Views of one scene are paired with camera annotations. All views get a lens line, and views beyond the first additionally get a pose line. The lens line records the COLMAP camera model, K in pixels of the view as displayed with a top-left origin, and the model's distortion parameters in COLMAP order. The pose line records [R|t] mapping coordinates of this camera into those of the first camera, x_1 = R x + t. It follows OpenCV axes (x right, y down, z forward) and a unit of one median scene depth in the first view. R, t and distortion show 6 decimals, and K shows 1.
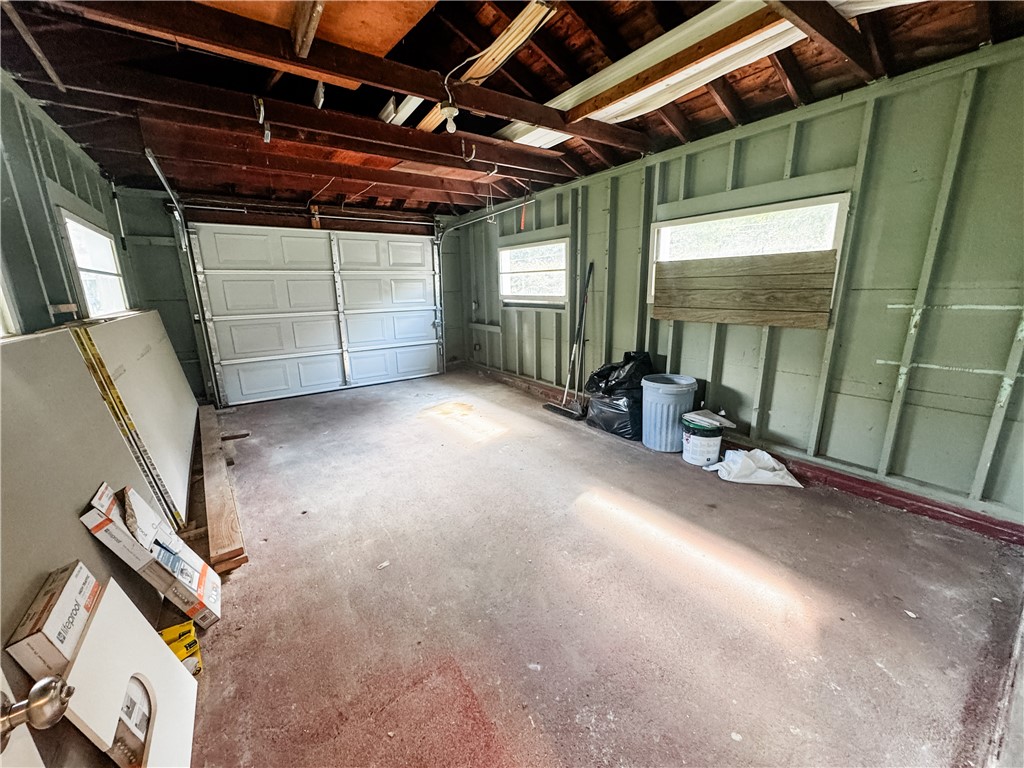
lens RADIAL K [[407.5, 0, 511.6], [0, 407.5, 384.6], [0, 0, 1]] dist [-0.003557, -0.000010]
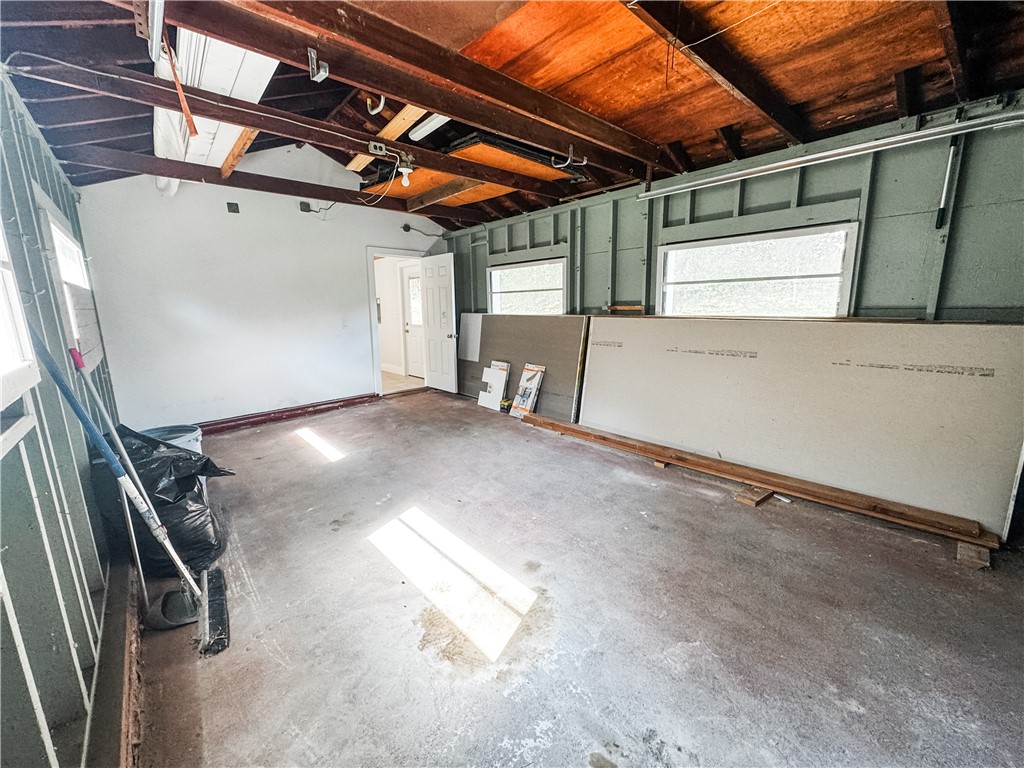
lens RADIAL K [[407.5, 0, 511.6], [0, 407.5, 384.6], [0, 0, 1]] dist [-0.003557, -0.000010]
pose [[-0.991990, 0.063357, -0.109275, -0.183222], [0.011293, 0.906129, 0.422851, -0.368265], [0.125808, 0.418230, -0.899587, 1.517618]]
